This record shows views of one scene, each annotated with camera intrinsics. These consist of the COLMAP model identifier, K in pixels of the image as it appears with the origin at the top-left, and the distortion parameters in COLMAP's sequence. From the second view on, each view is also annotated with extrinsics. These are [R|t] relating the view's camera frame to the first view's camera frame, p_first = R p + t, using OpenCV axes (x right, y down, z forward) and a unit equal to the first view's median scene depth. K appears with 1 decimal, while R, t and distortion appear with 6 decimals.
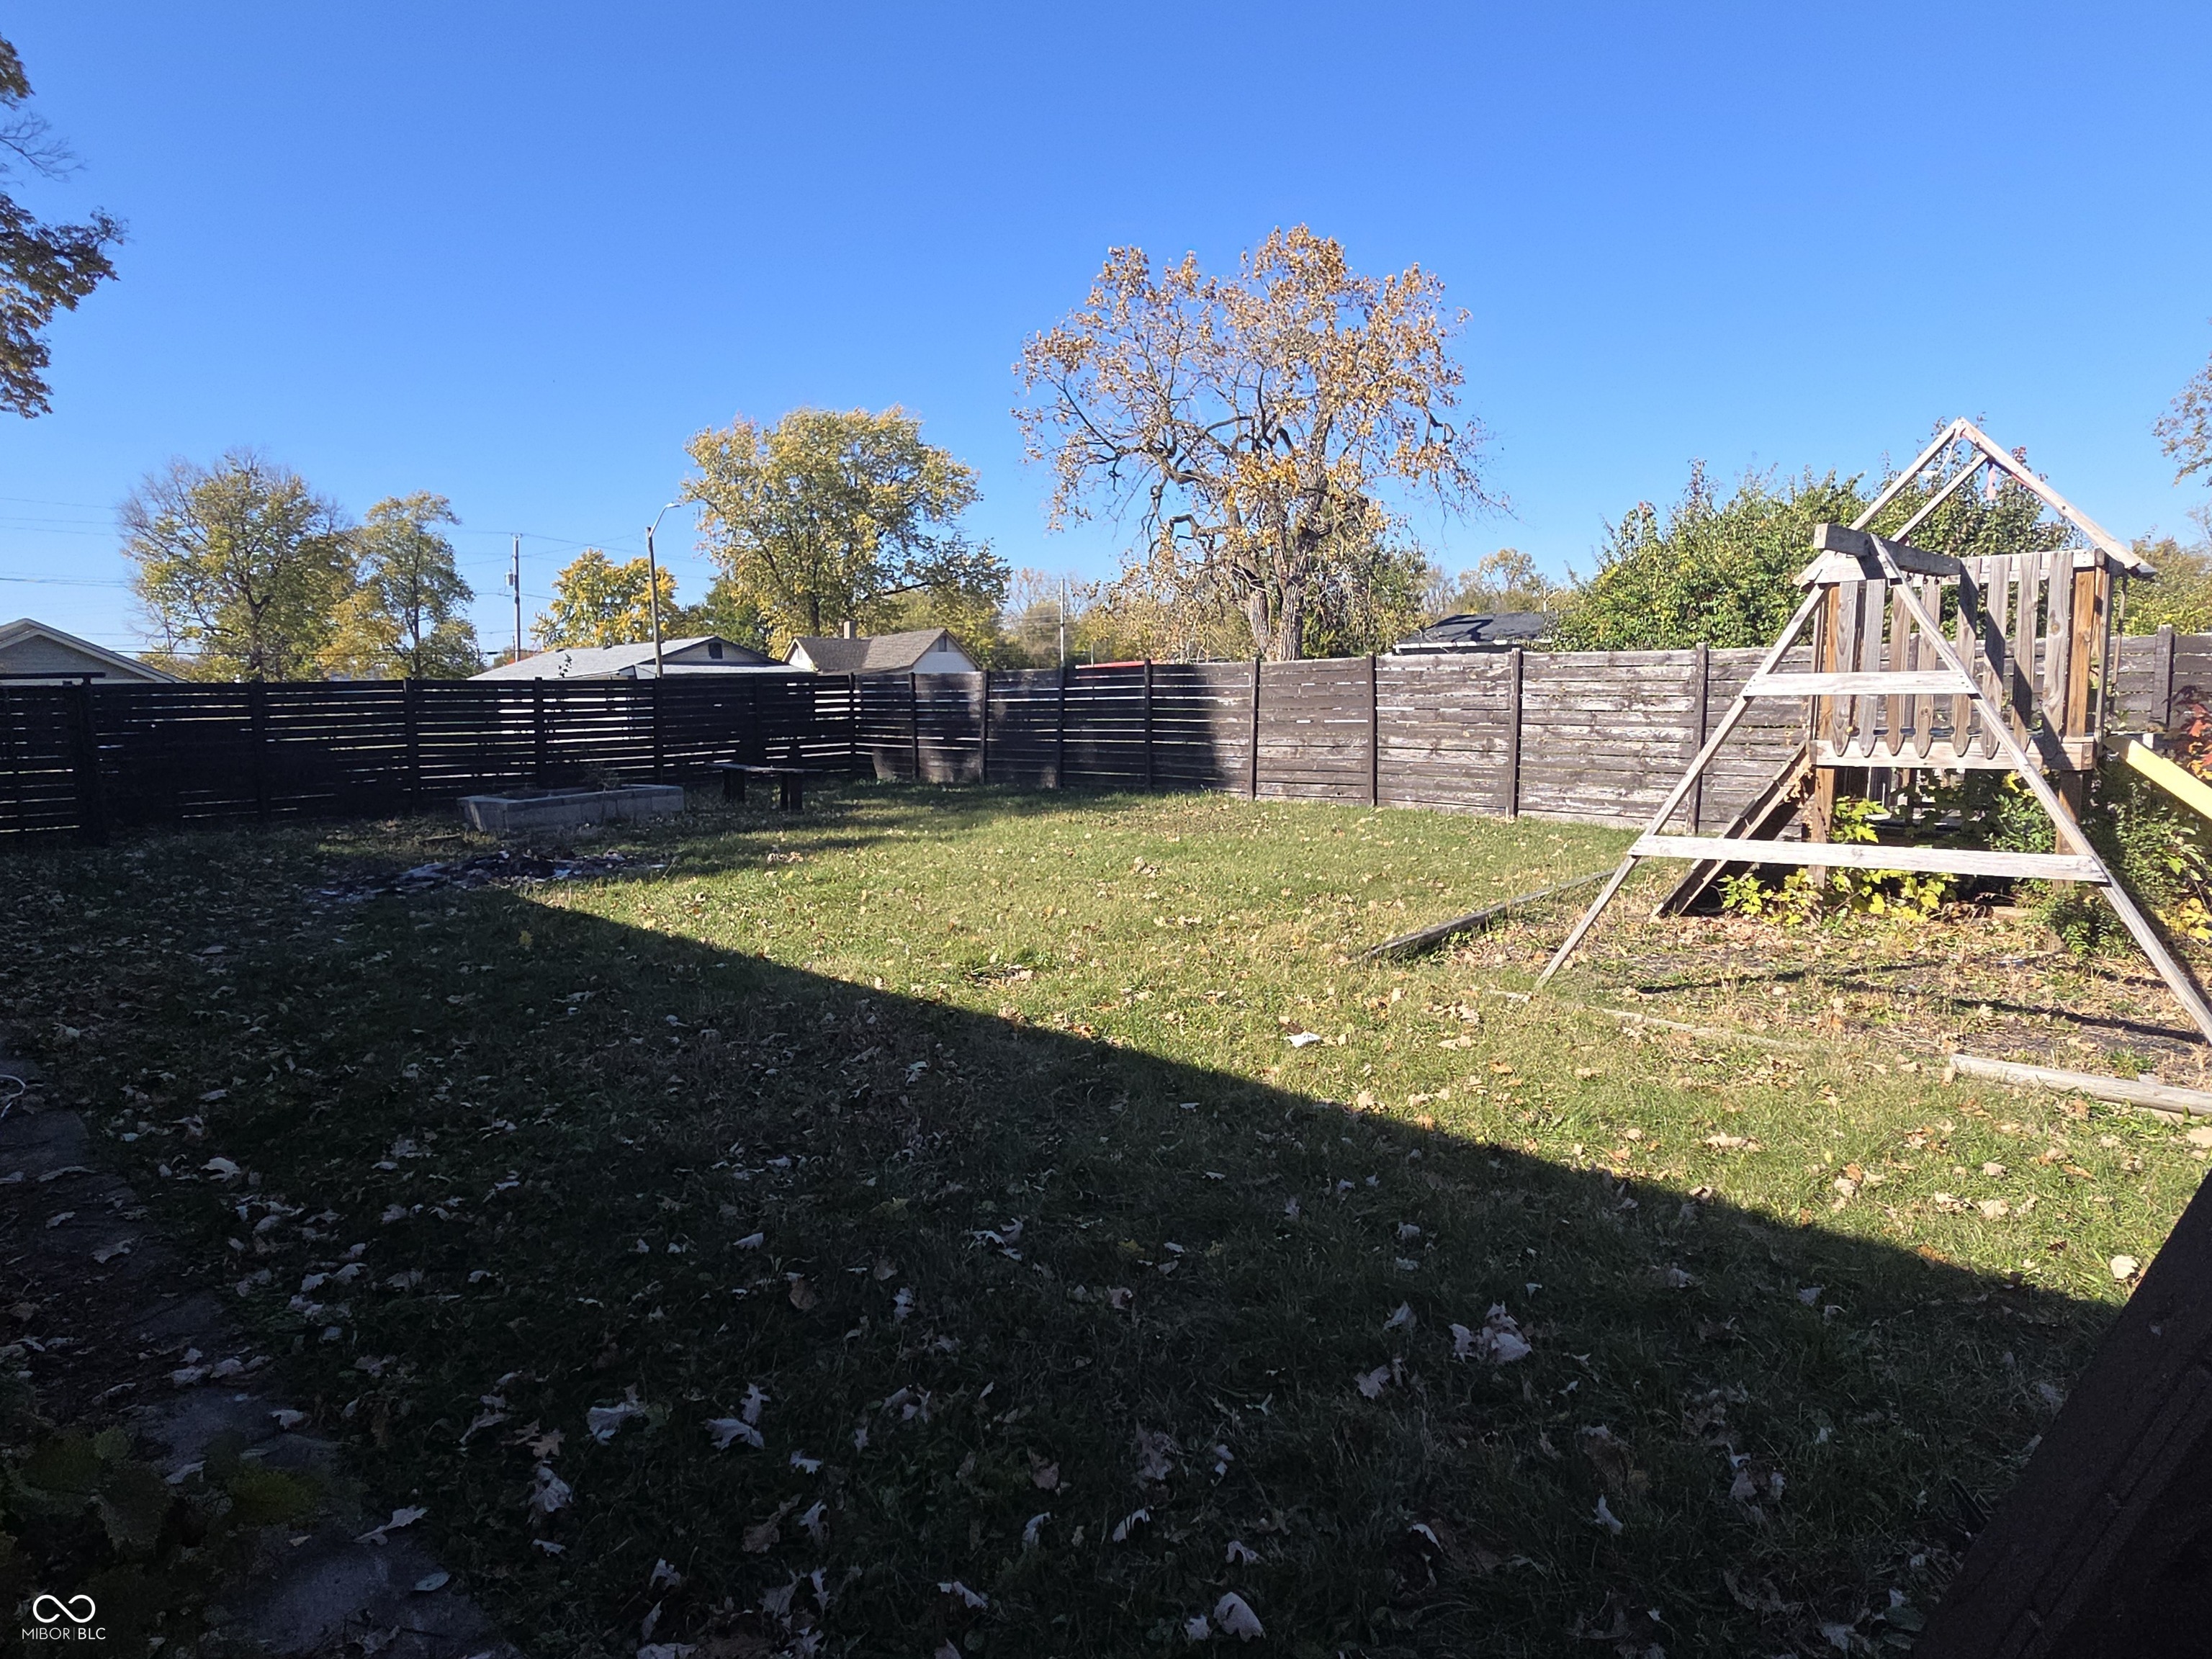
lens RADIAL K [[1203.9, 0, 1109.7], [0, 1203.9, 822.7], [0, 0, 1]] dist [0.002875, 0.000417]
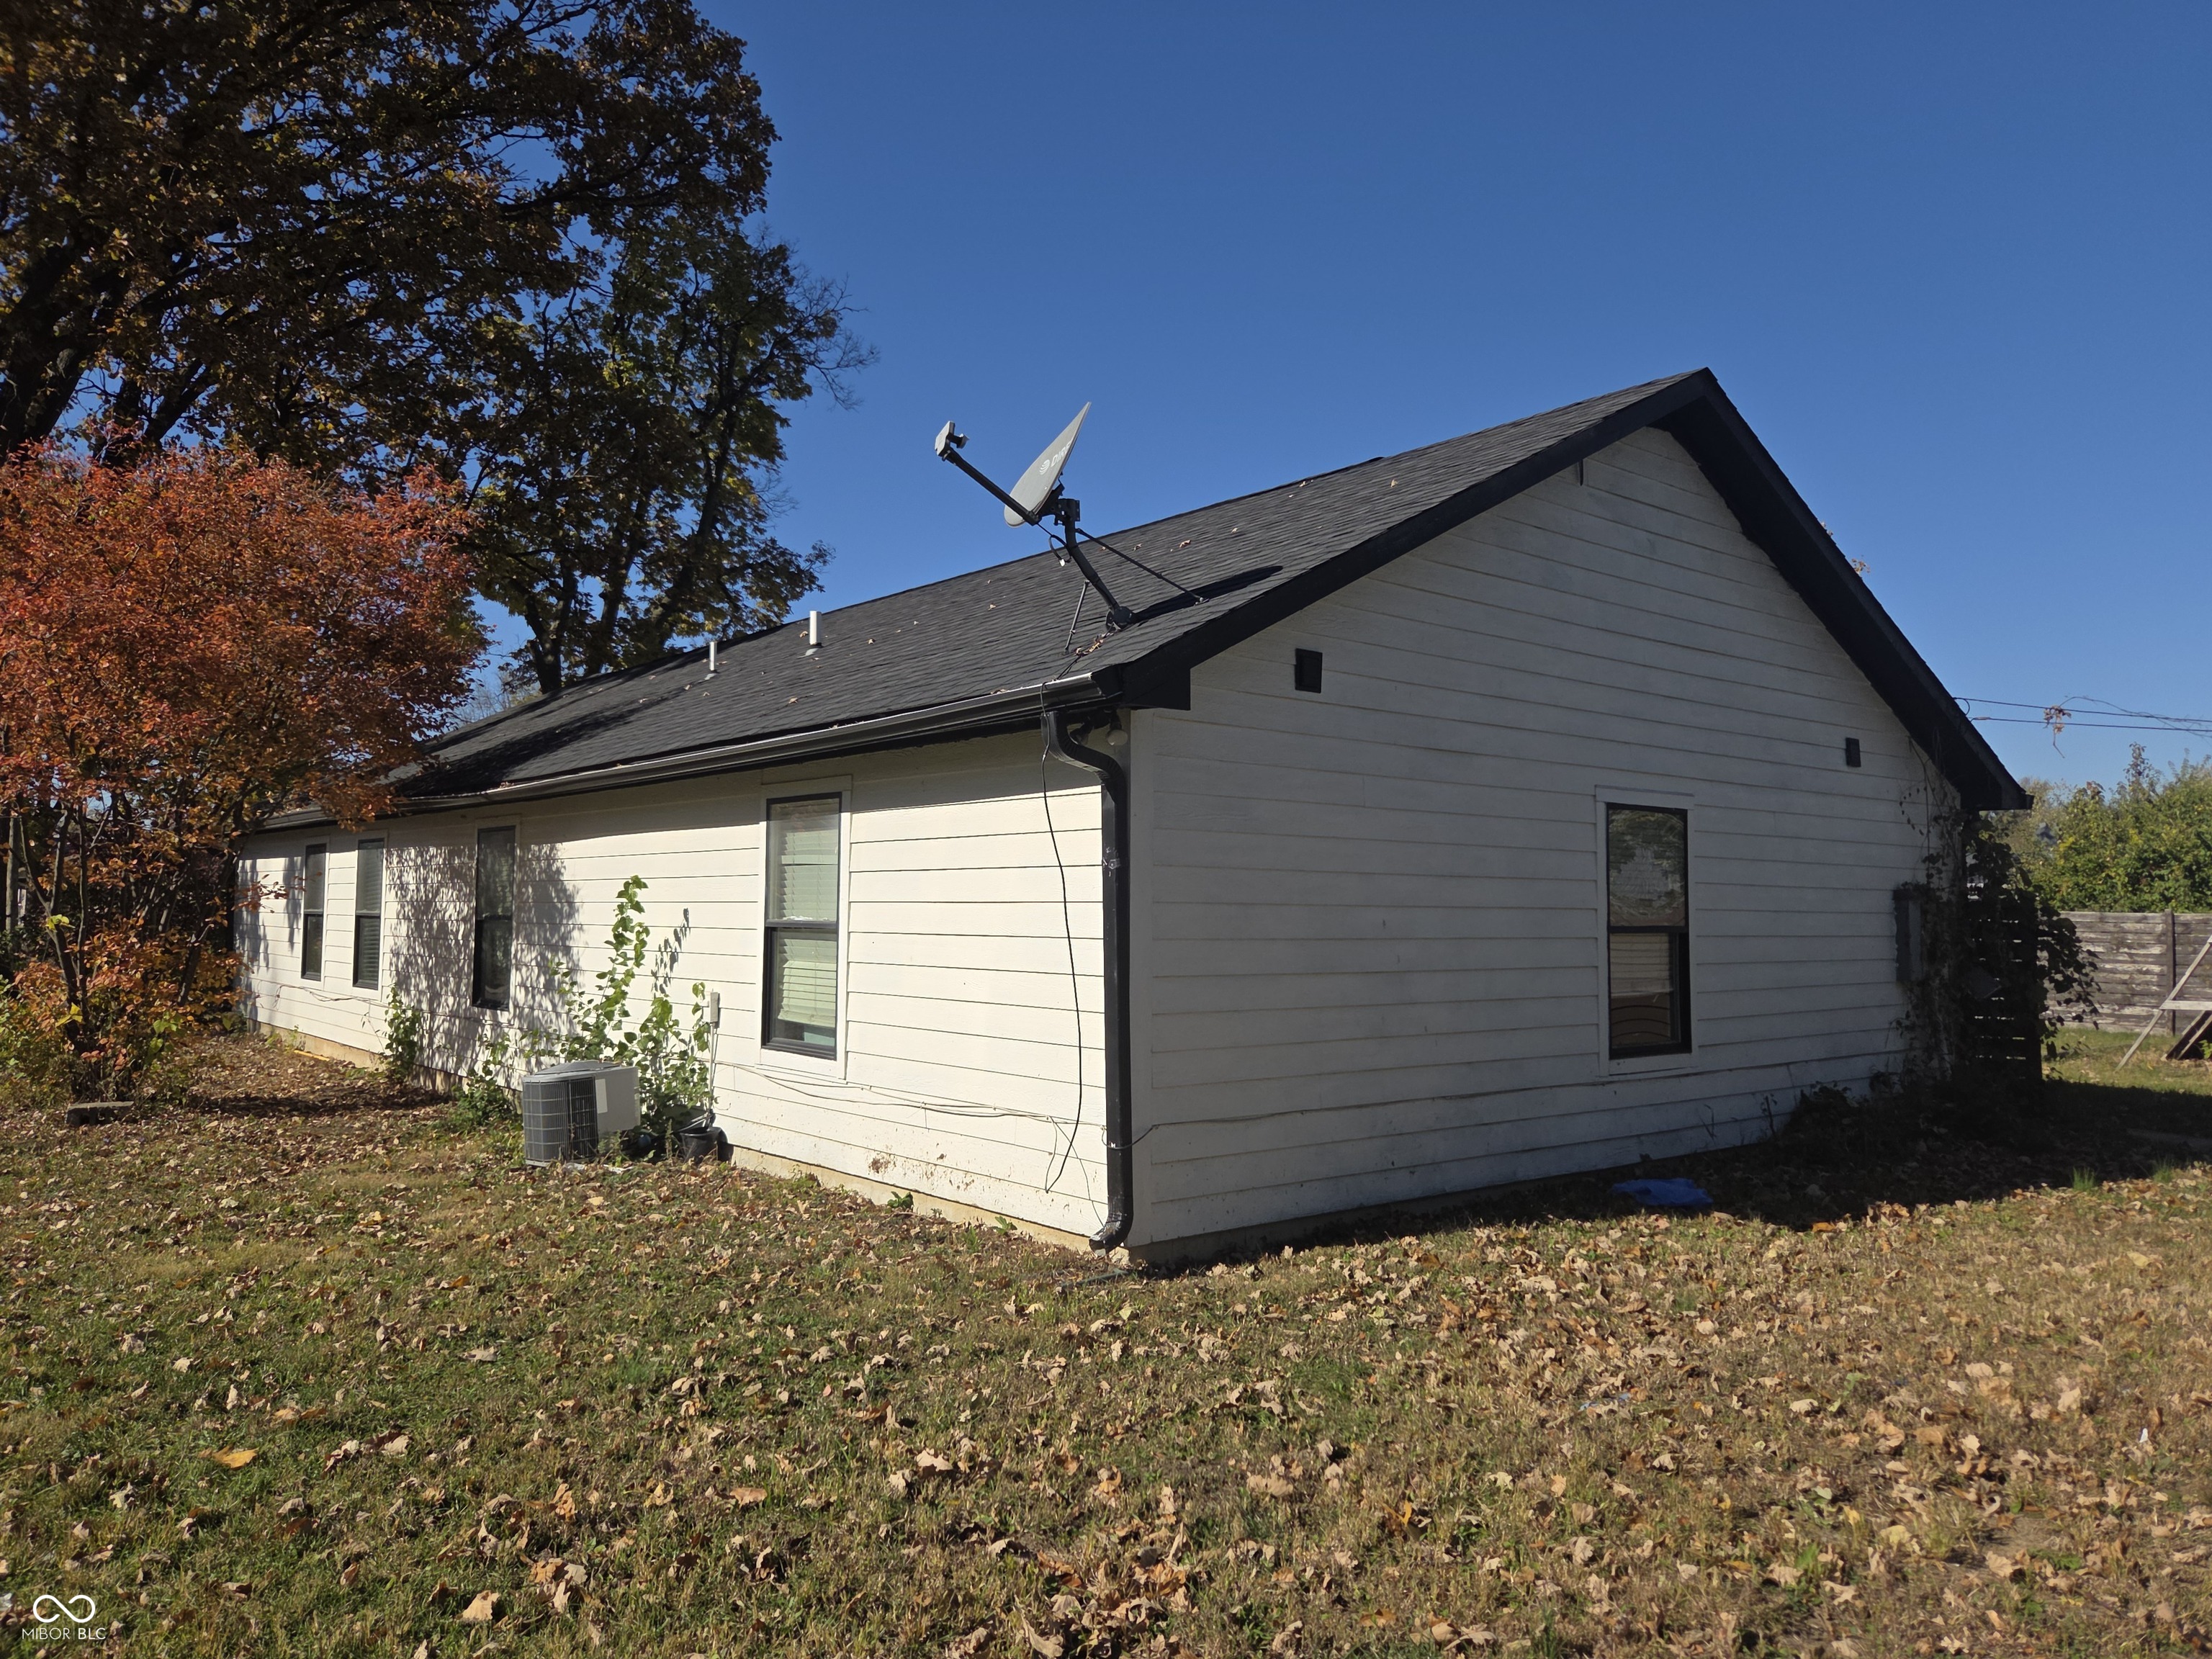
lens RADIAL K [[1556.4, 0, 1103.5], [0, 1556.4, 833.4], [0, 0, 1]] dist [-0.000409, -0.000403]
pose [[0.992770, 0.020038, -0.118351, -0.579783], [-0.039192, 0.986043, -0.161809, 0.120032], [0.113457, 0.165278, 0.979699, -1.033546]]
